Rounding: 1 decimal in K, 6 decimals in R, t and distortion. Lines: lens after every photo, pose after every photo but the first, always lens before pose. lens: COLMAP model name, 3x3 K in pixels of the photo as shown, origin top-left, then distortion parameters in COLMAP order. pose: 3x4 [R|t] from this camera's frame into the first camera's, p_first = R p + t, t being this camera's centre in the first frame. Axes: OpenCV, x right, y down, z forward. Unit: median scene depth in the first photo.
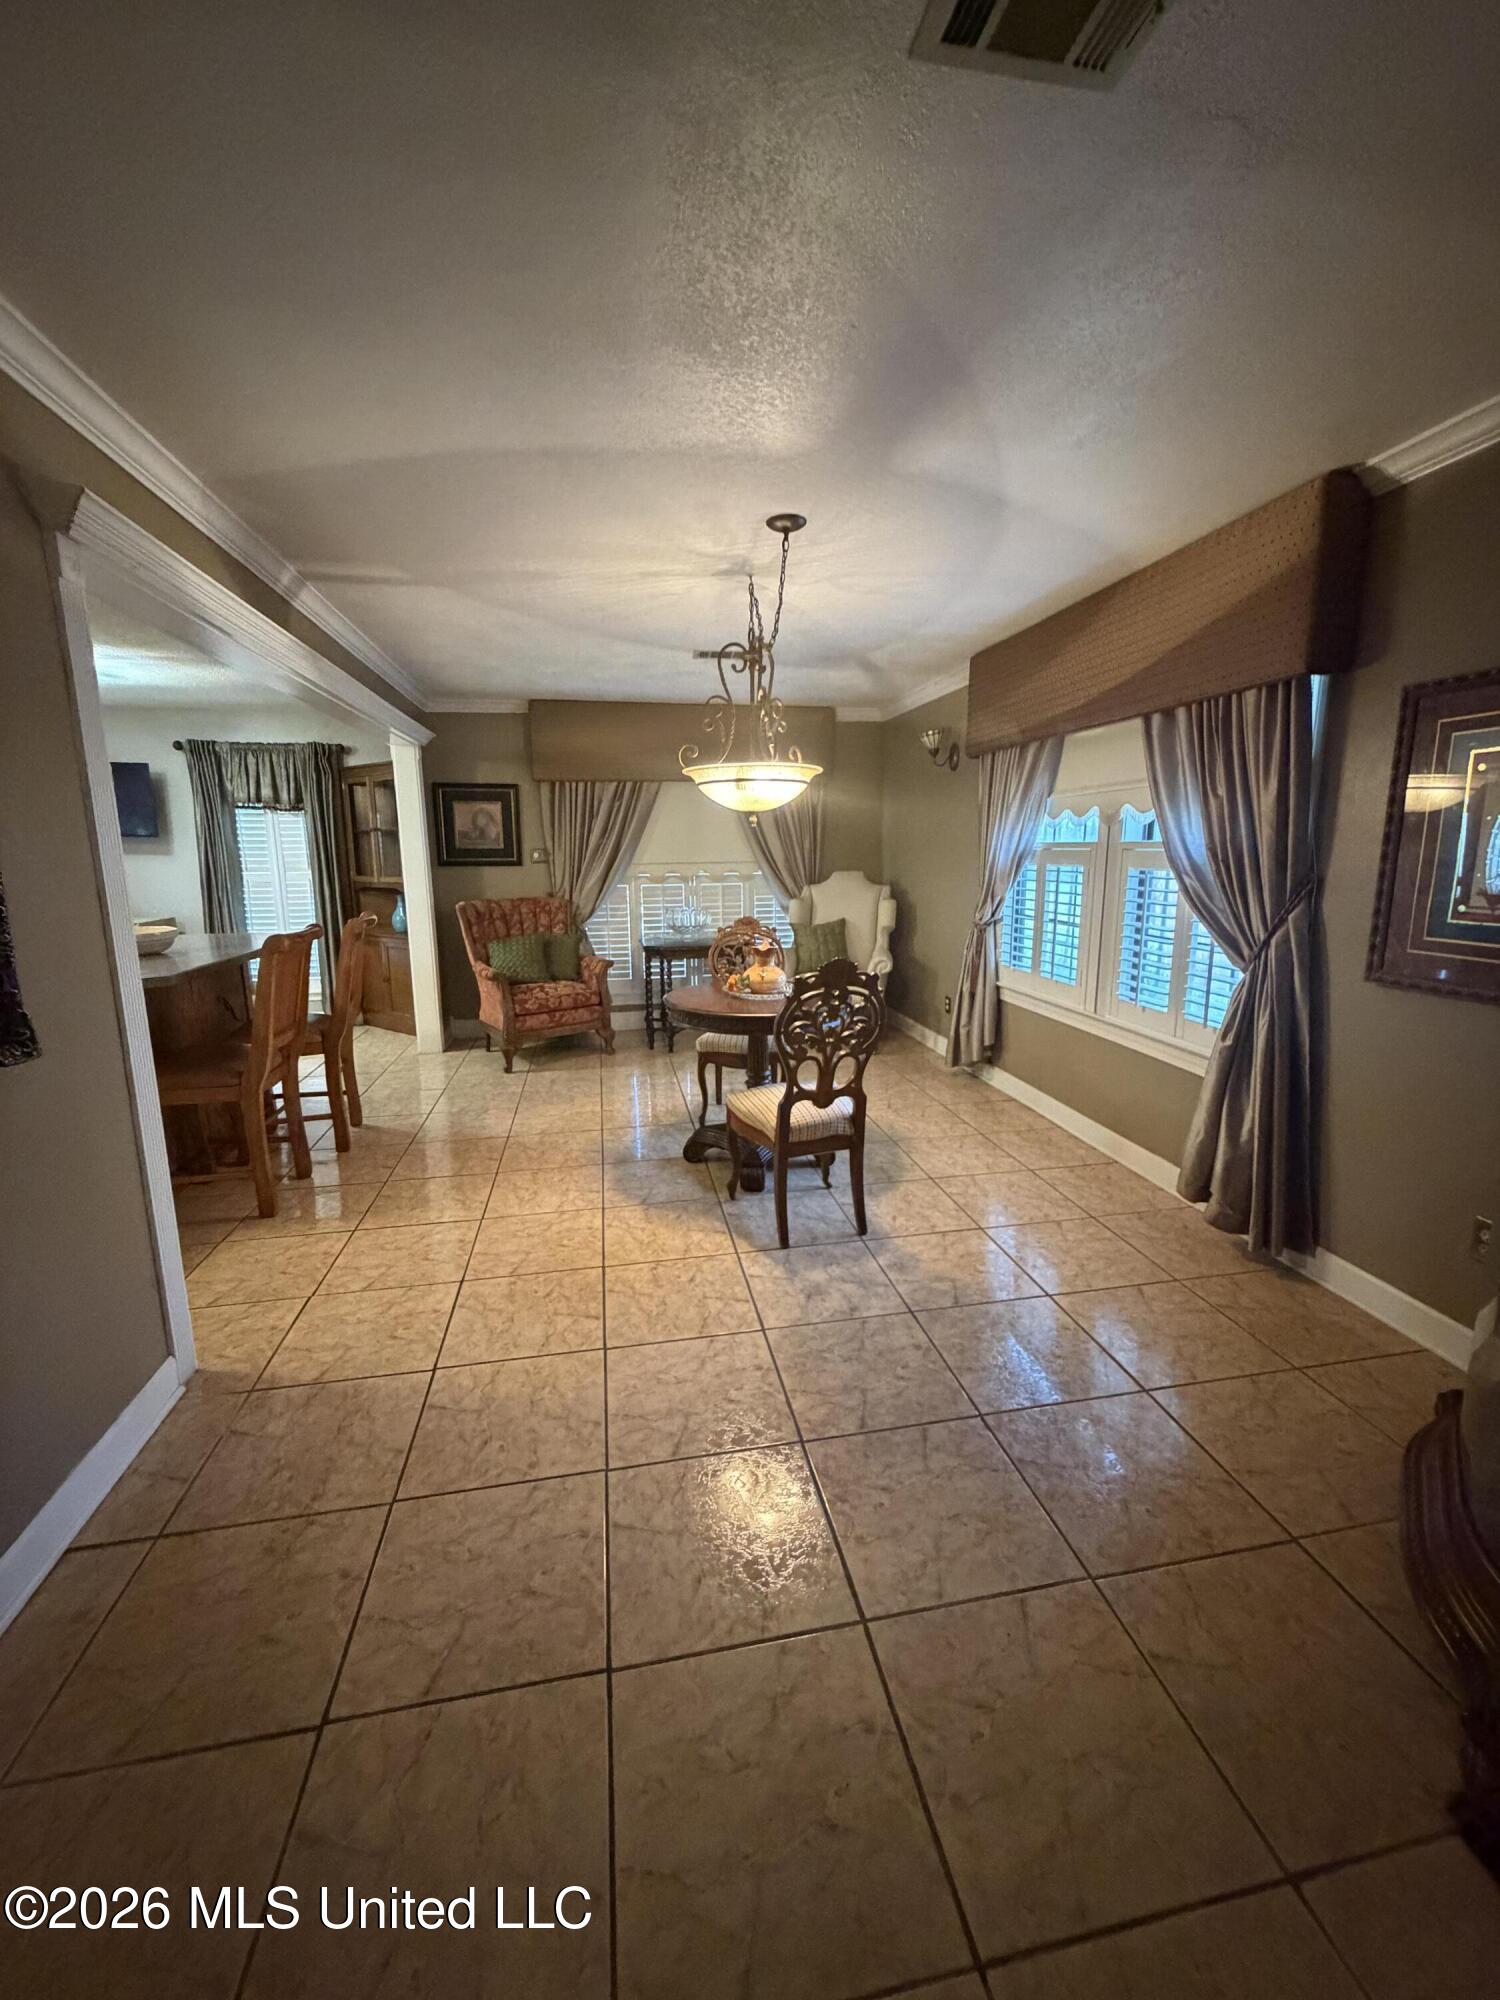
lens RADIAL K [[801.1, 0, 748.3], [0, 801.1, 1000.9], [0, 0, 1]] dist [-0.004010, -0.000545]
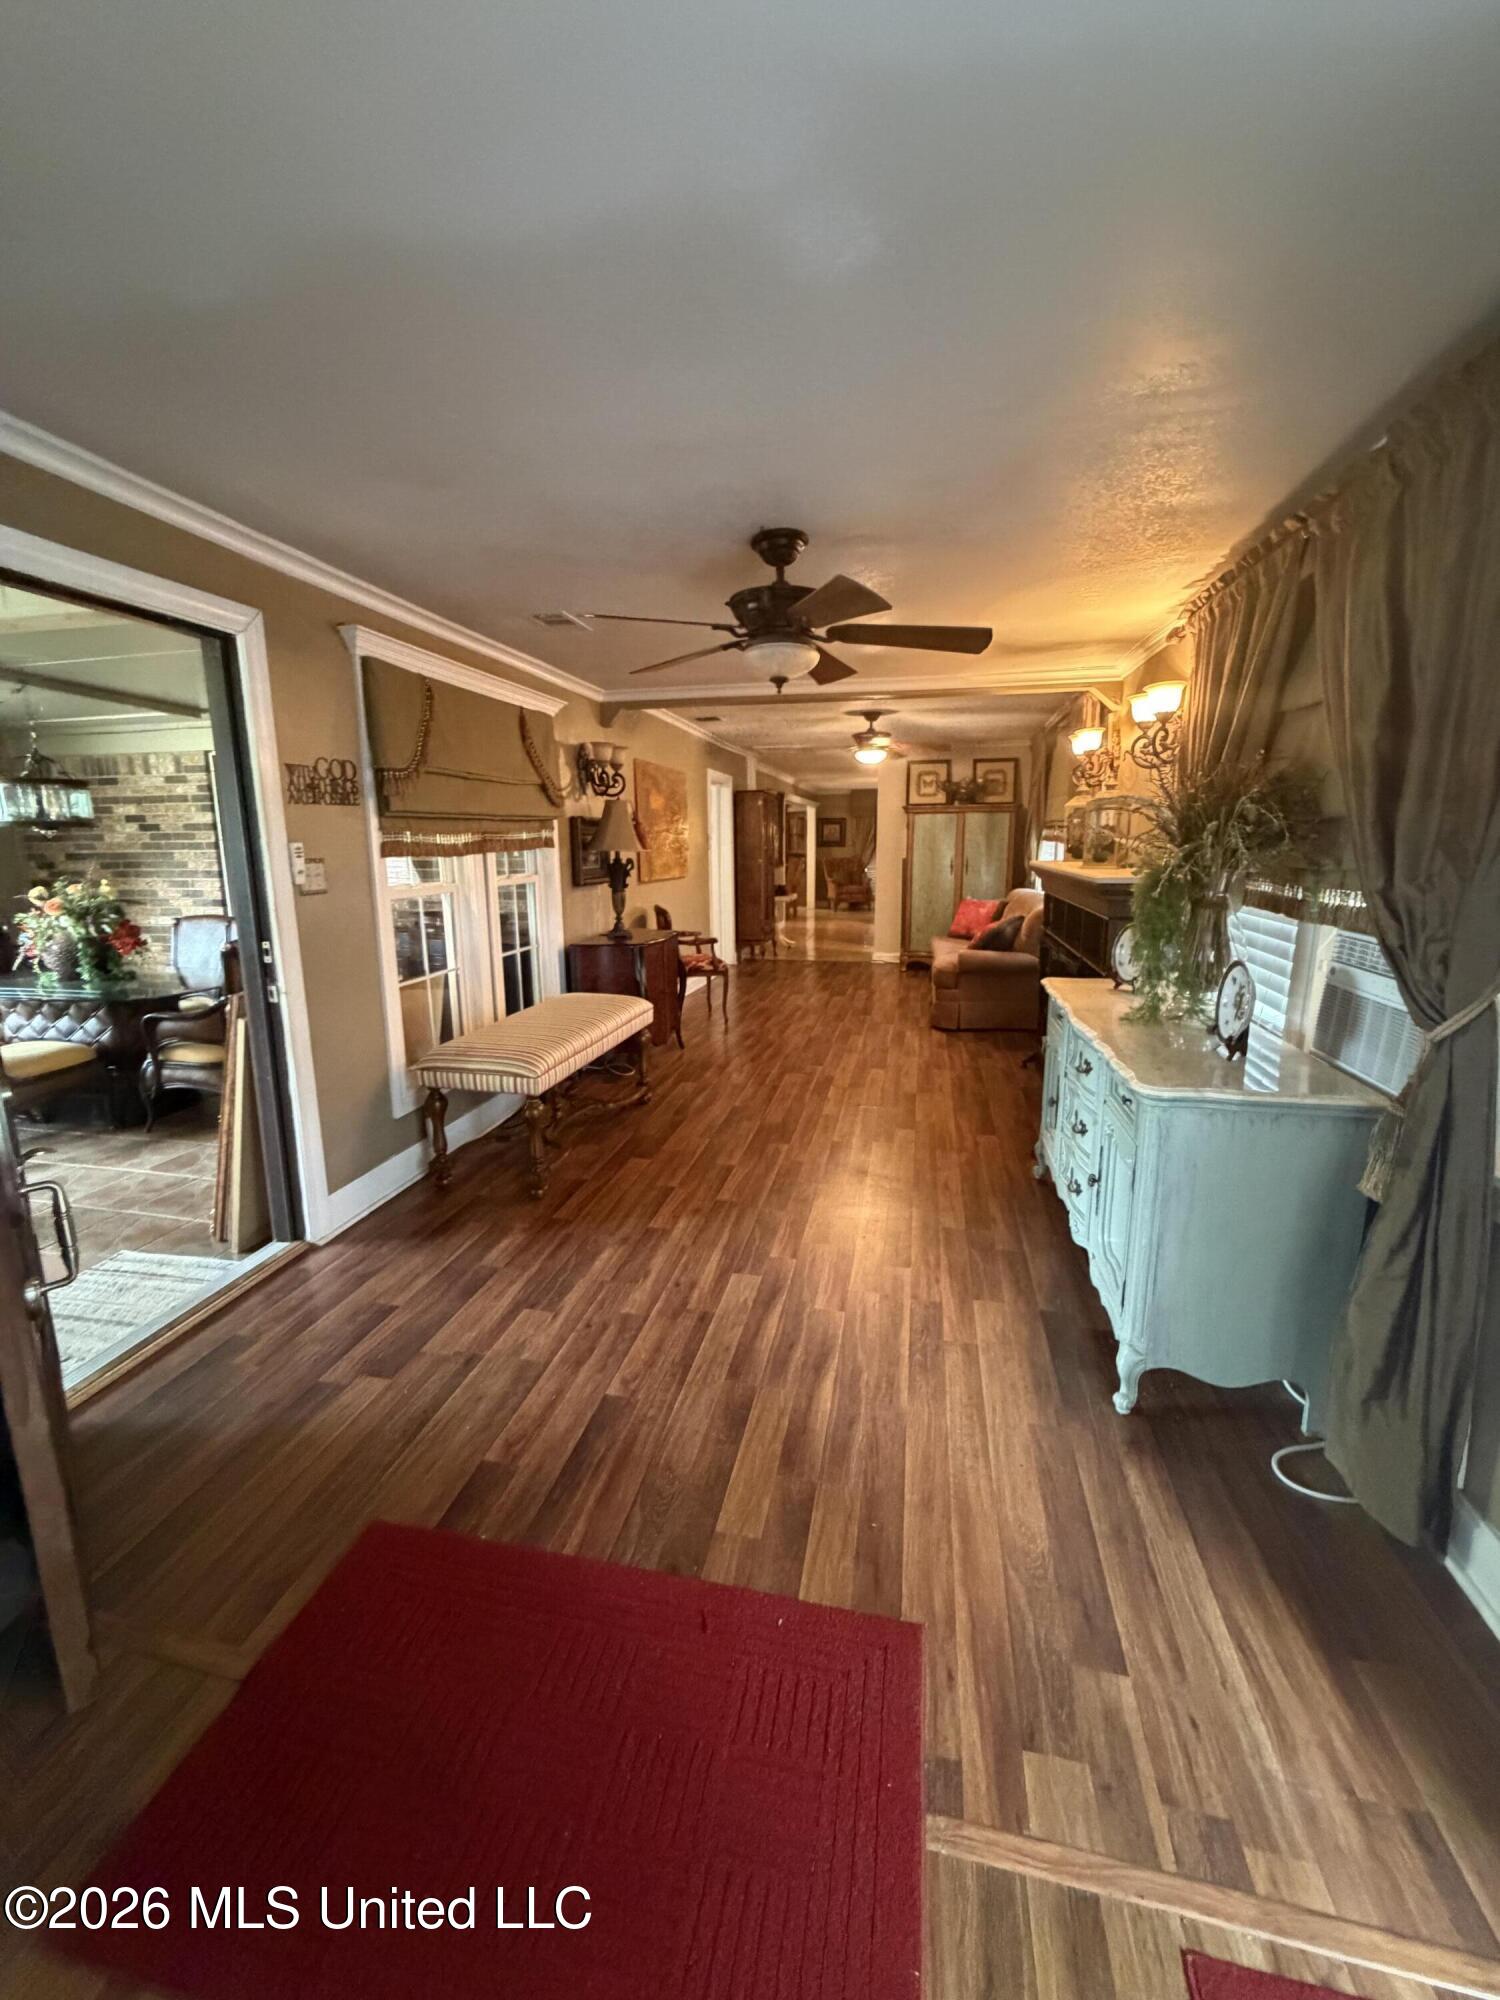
lens RADIAL K [[801.1, 0, 744.9], [0, 801.1, 999.5], [0, 0, 1]] dist [-0.004010, -0.000545]
pose [[0.918986, 0.080555, -0.385973, 0.214208], [-0.072470, 0.996739, 0.035477, 0.119413], [0.387573, -0.004632, 0.921828, -0.709736]]
